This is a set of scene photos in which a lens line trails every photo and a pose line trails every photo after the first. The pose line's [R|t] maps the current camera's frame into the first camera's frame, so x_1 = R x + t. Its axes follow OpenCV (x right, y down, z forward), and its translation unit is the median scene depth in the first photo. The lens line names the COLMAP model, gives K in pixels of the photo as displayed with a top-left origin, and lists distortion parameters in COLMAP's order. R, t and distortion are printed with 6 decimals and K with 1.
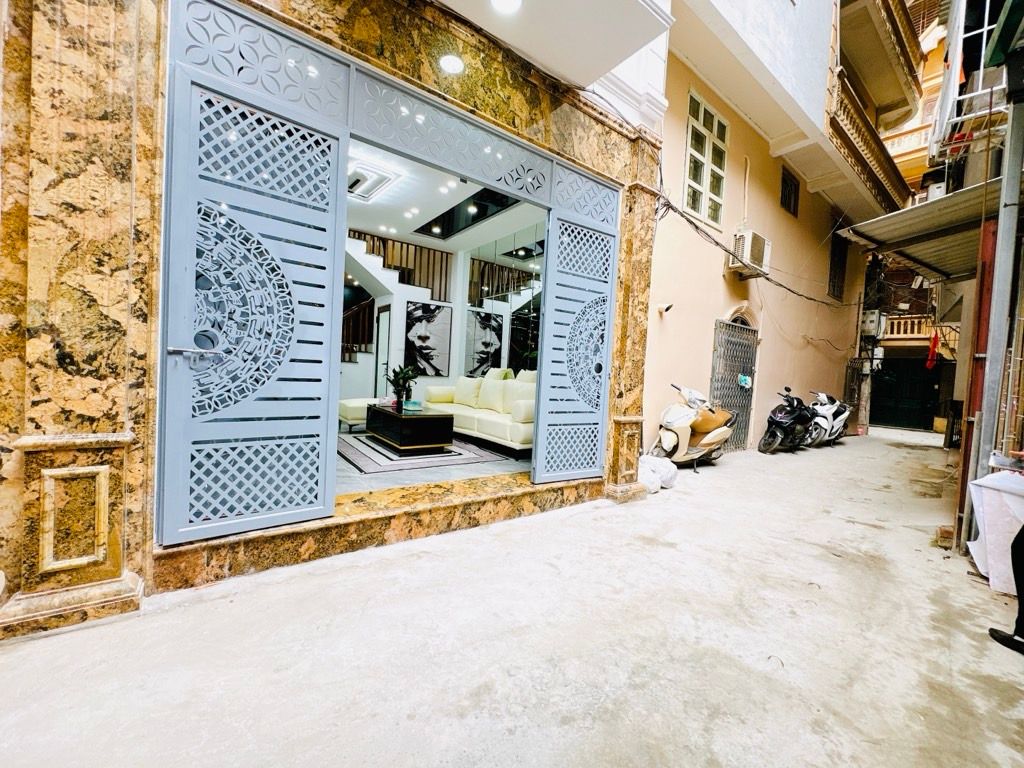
lens RADIAL K [[412.6, 0, 511.1], [0, 412.6, 383.9], [0, 0, 1]] dist [-0.000512, 0.000087]
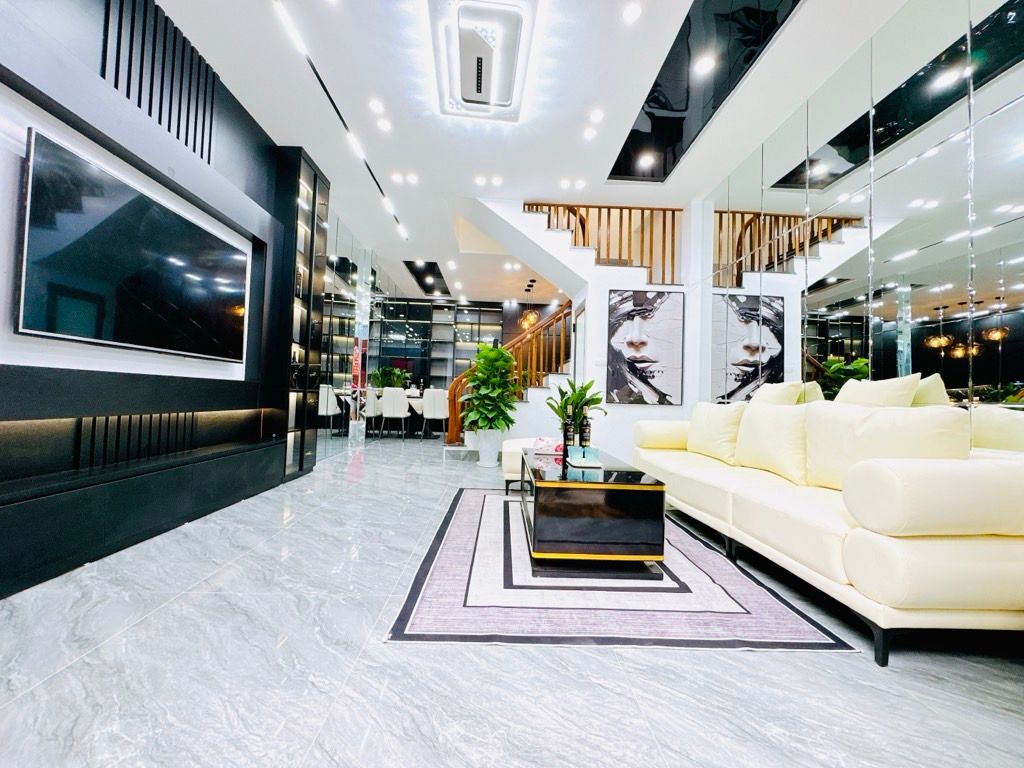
lens RADIAL K [[412.6, 0, 511.1], [0, 412.6, 383.9], [0, 0, 1]] dist [-0.000512, 0.000087]
pose [[0.826364, -0.049410, -0.560964, -0.019396], [-0.004084, 0.995591, -0.093709, 0.009051], [0.563121, 0.079729, 0.822519, 0.371101]]
